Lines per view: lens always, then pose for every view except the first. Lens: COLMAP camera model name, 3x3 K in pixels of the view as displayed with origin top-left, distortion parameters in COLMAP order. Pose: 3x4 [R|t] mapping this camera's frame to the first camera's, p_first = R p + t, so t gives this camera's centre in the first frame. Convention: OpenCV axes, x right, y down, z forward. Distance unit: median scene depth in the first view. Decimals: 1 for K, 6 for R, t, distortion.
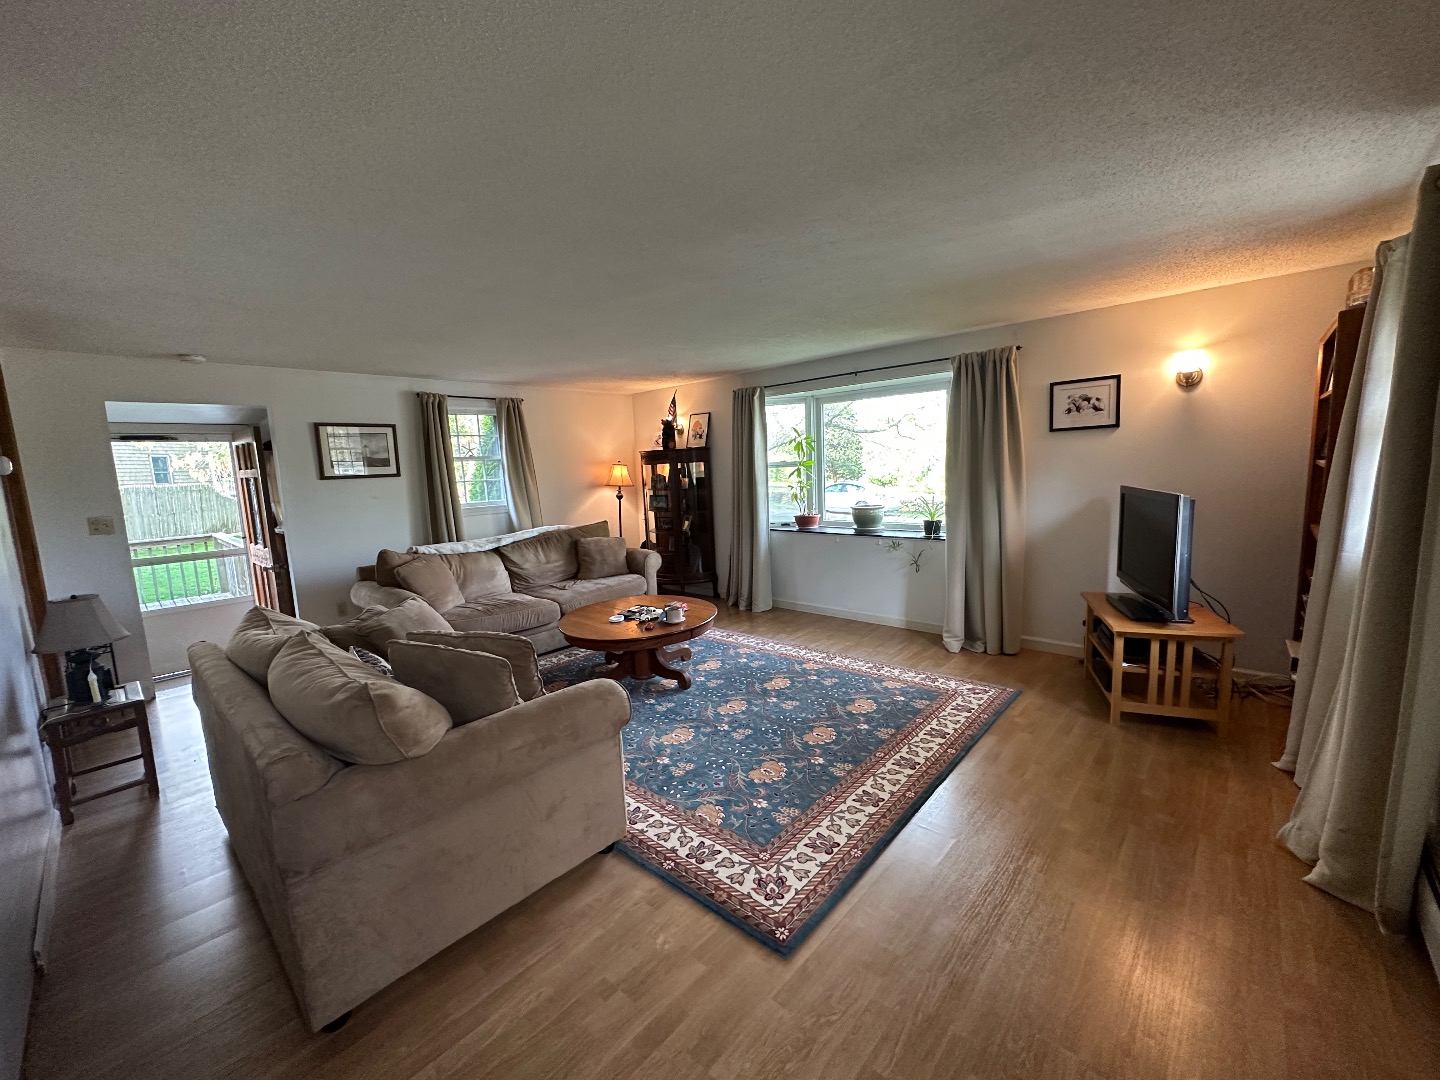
lens RADIAL K [[577.5, 0, 720.0], [0, 577.5, 540.0], [0, 0, 1]] dist [-0.003116, 0.000150]
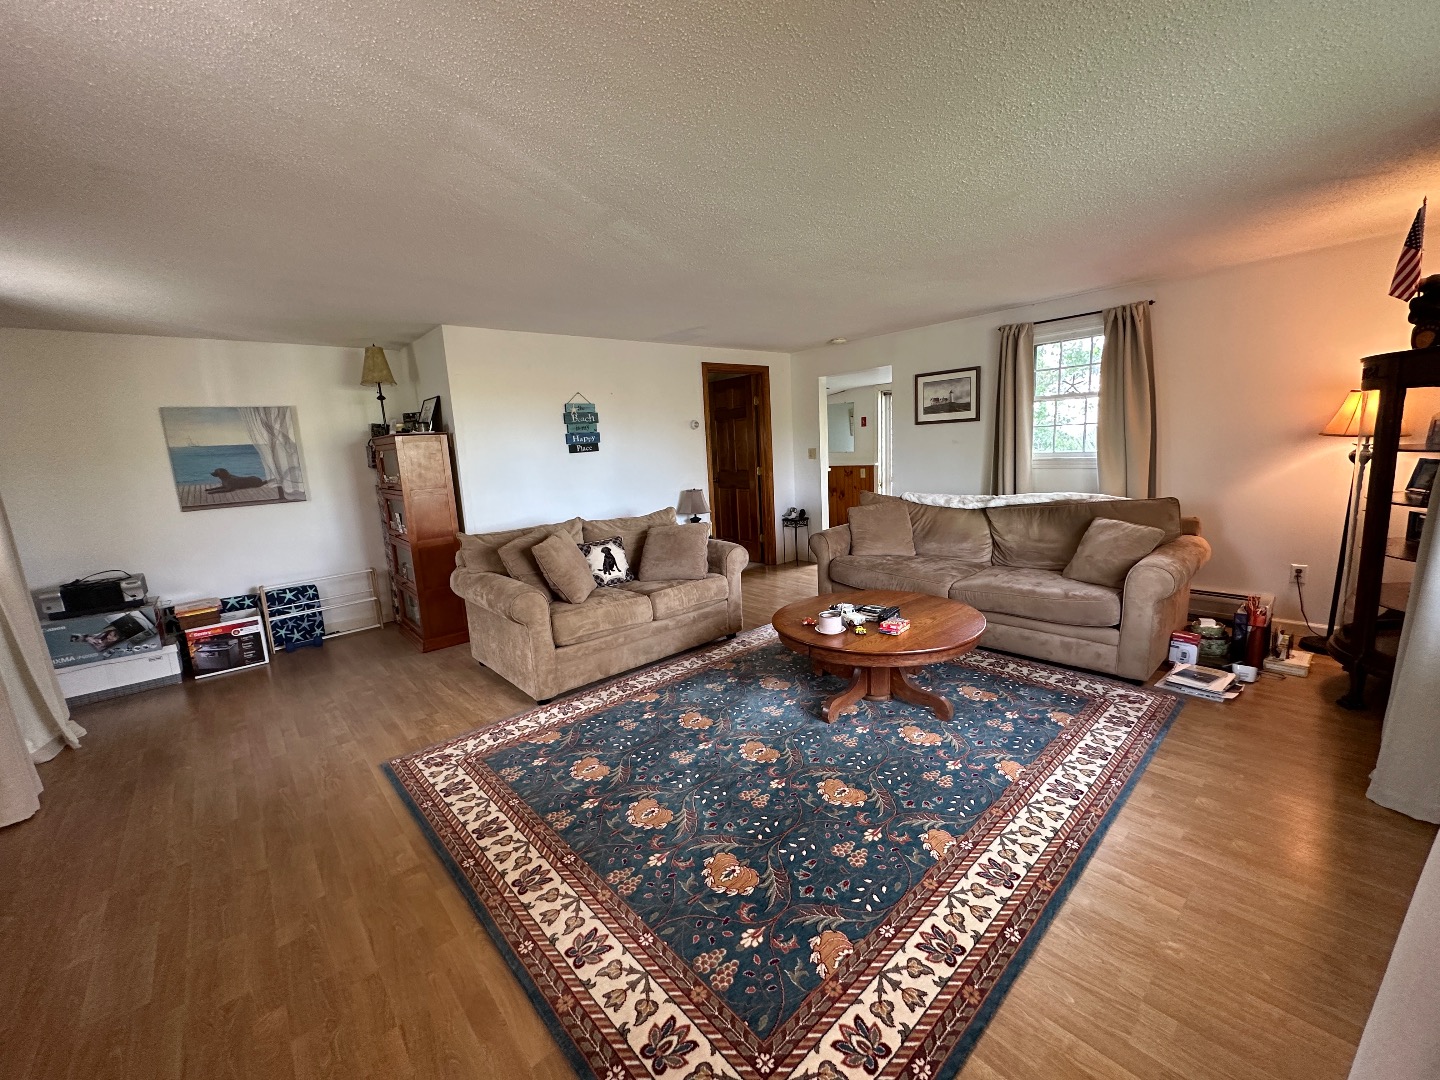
lens RADIAL K [[577.5, 0, 720.0], [0, 577.5, 540.0], [0, 0, 1]] dist [-0.003116, 0.000150]
pose [[-0.105597, 0.212751, -0.971384, 0.630026], [-0.071384, 0.972703, 0.220800, -0.129635], [0.991843, 0.092657, -0.087528, 0.885524]]
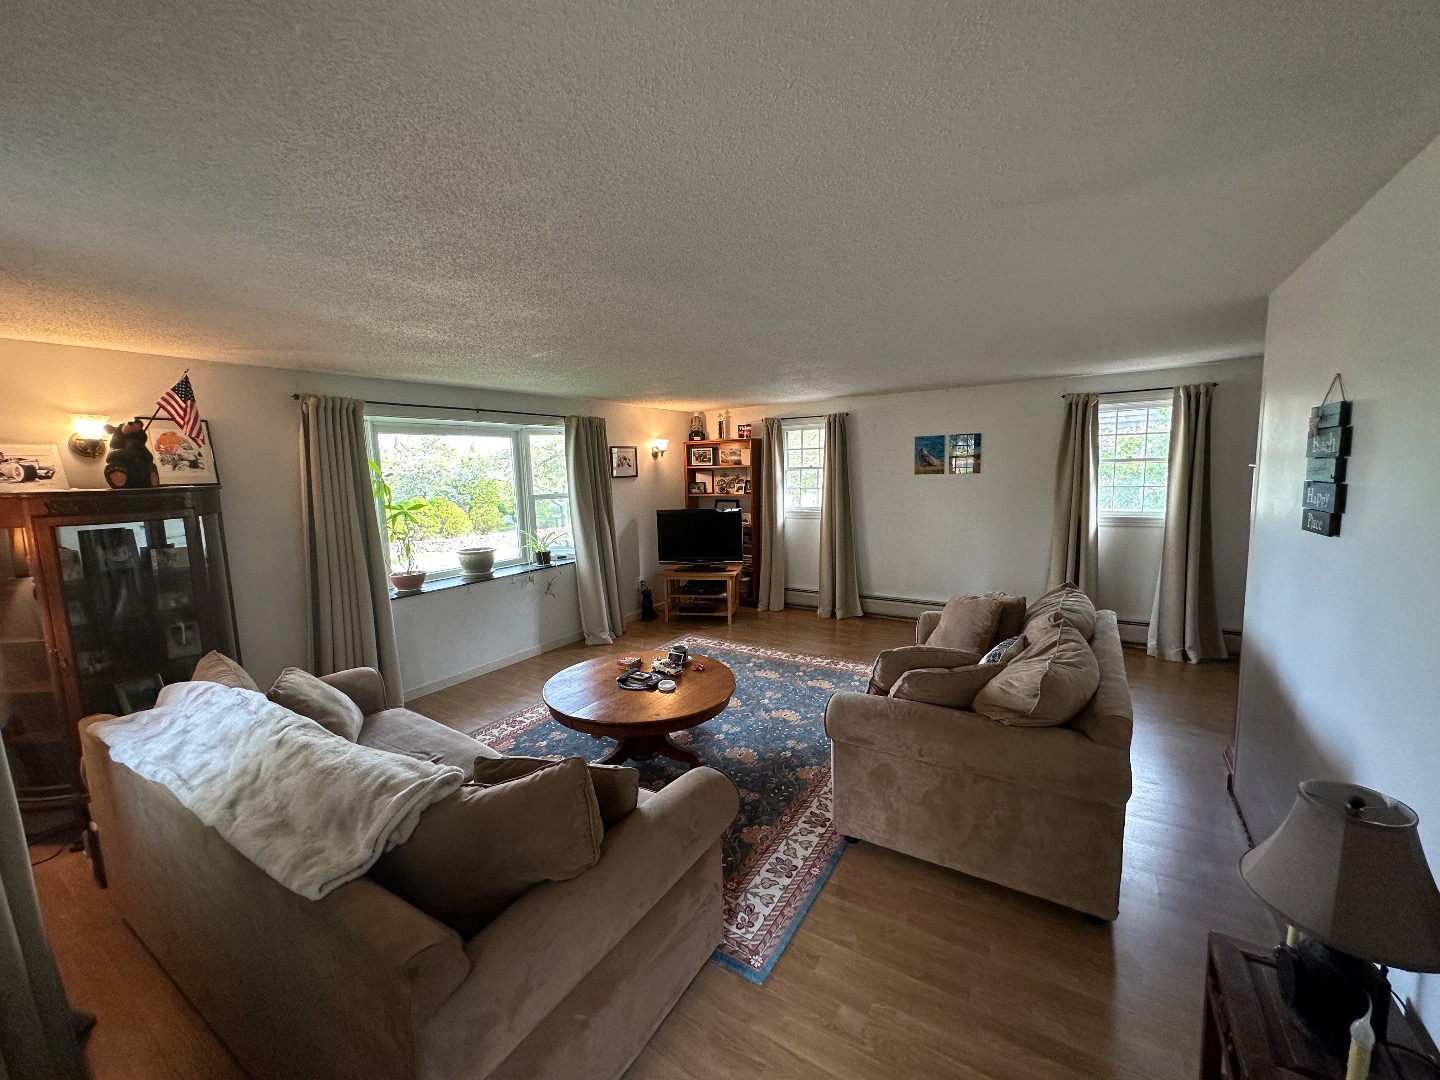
lens RADIAL K [[577.5, 0, 720.0], [0, 577.5, 540.0], [0, 0, 1]] dist [-0.003116, 0.000150]
pose [[-0.168036, -0.072688, 0.983097, -0.996014], [0.167005, 0.980763, 0.101061, -0.139133], [-0.971531, 0.181164, -0.152665, 1.018337]]
